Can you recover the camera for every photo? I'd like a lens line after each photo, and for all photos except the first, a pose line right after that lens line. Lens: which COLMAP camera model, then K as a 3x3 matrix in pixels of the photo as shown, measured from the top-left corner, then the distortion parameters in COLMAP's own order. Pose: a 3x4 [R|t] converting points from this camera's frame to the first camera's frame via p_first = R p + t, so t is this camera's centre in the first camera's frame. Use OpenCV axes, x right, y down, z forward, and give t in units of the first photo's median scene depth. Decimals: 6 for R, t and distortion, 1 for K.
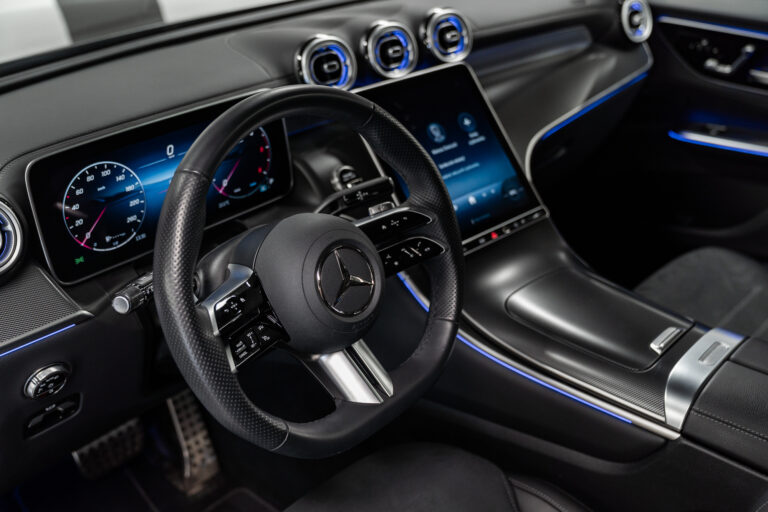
lens RADIAL K [[813.1, 0, 384.0], [0, 813.1, 256.0], [0, 0, 1]] dist [0.005744, -0.016465]
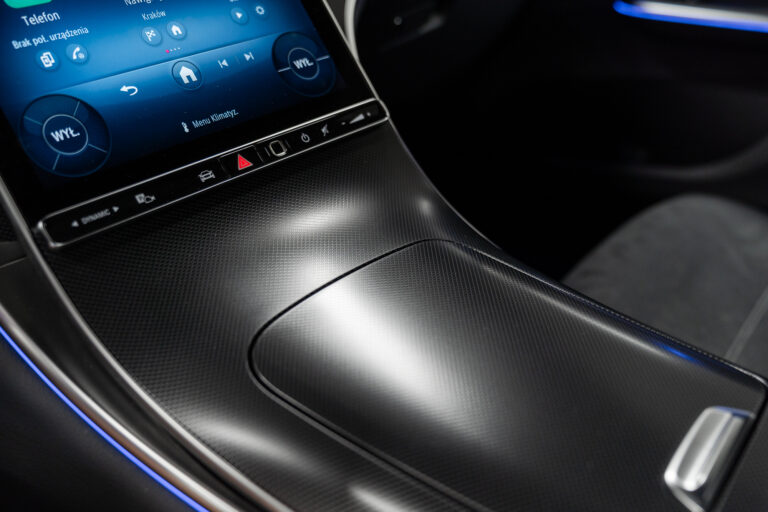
lens RADIAL K [[813.1, 0, 384.0], [0, 813.1, 256.0], [0, 0, 1]] dist [0.005744, -0.016465]
pose [[0.993541, -0.028279, 0.109894, 0.137588], [0.024043, 0.998923, 0.039682, 0.005251], [-0.110898, -0.036784, 0.993151, 0.520166]]
